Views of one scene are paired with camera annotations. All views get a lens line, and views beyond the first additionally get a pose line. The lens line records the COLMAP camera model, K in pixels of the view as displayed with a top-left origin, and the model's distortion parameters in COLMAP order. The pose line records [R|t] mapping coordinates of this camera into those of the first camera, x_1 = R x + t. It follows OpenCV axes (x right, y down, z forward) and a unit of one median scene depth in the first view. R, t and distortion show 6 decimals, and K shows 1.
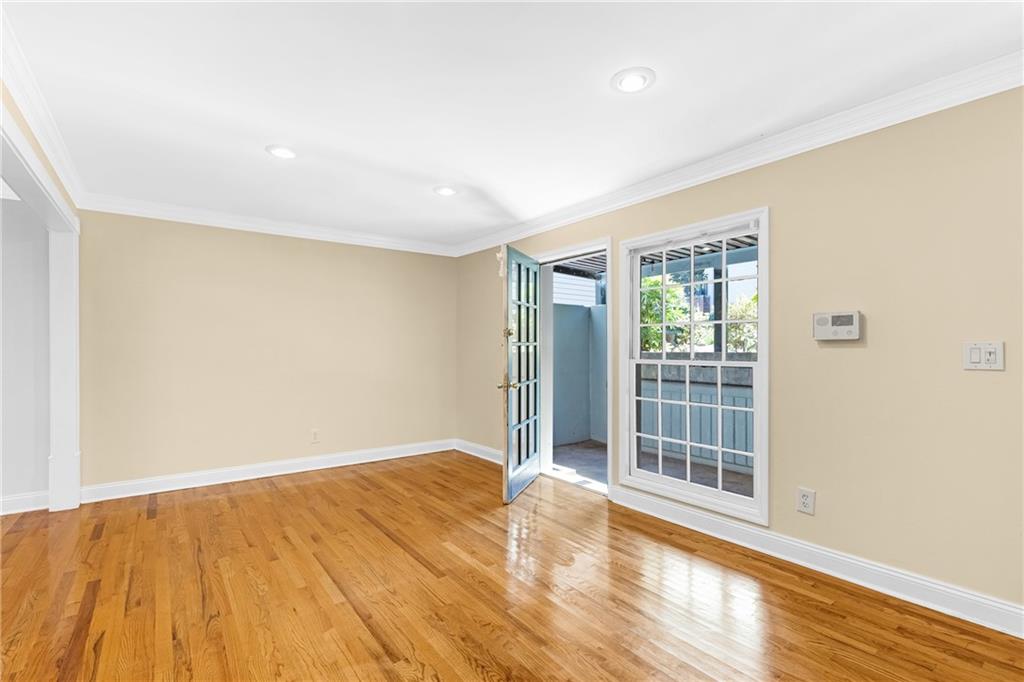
lens RADIAL K [[463.9, 0, 512.5], [0, 463.9, 346.5], [0, 0, 1]] dist [0.001495, 0.000211]
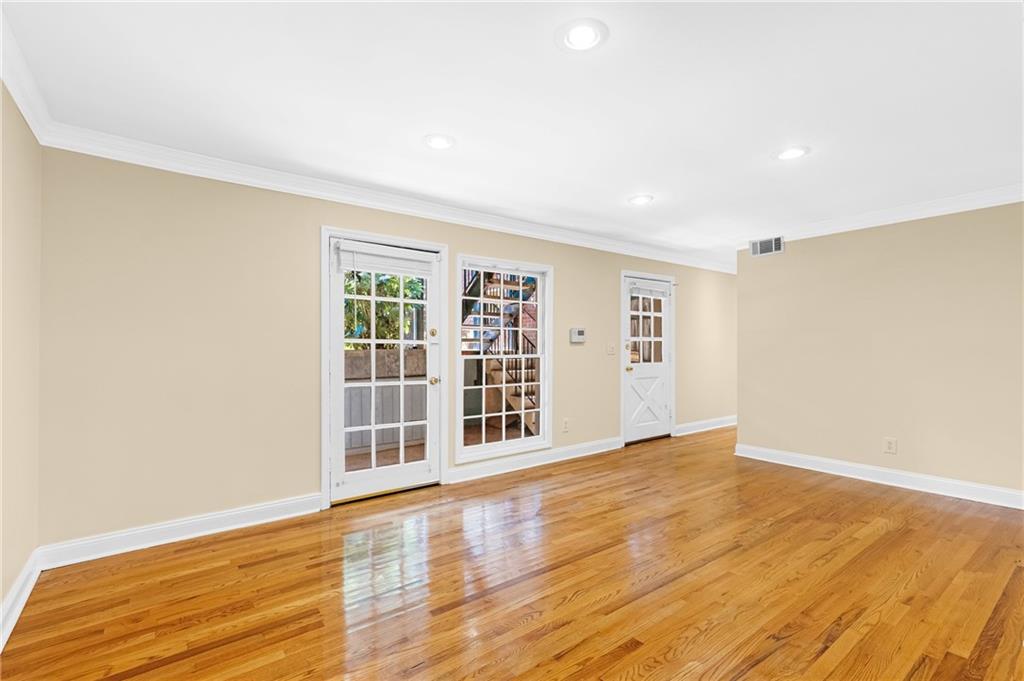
lens RADIAL K [[471.1, 0, 529.7], [0, 471.1, 344.4], [0, 0, 1]] dist [0.015046, -0.000274]
pose [[-0.023874, 0.002444, 0.999712, -1.091055], [-0.005027, 0.999984, -0.002565, 0.021276], [-0.999702, -0.005086, -0.023861, 1.060299]]
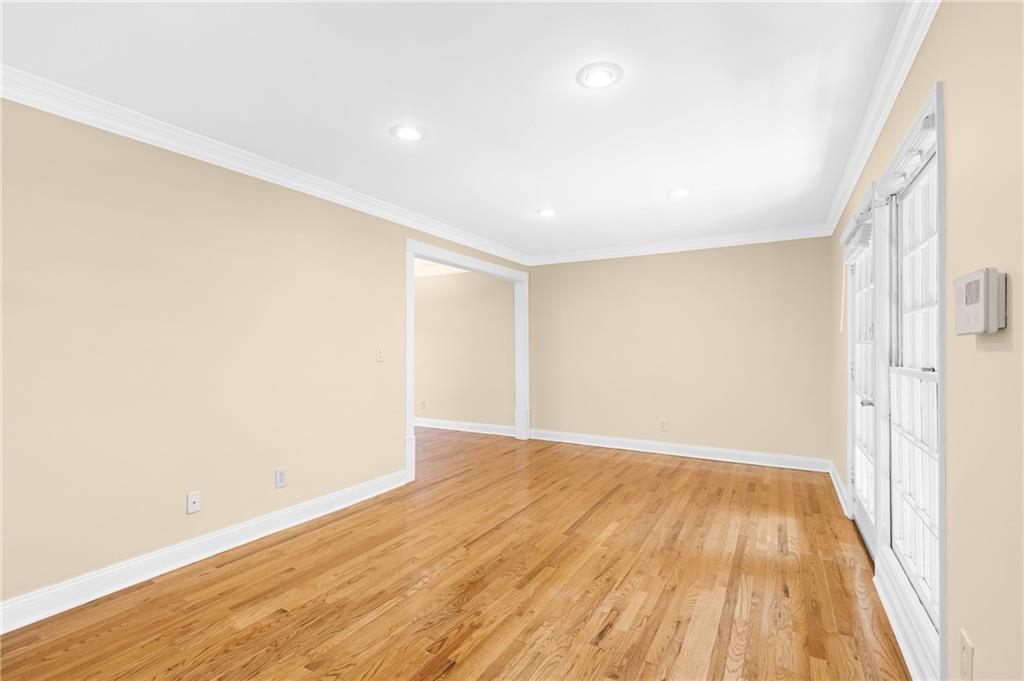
lens RADIAL K [[471.5, 0, 512.0], [0, 471.5, 340.5], [0, 0, 1]] dist [0.000268, 0.000058]
pose [[0.389356, -0.013513, -0.920988, 0.801185], [0.004026, 0.999908, -0.012969, -0.002025], [0.921078, 0.001342, 0.389375, 0.322351]]
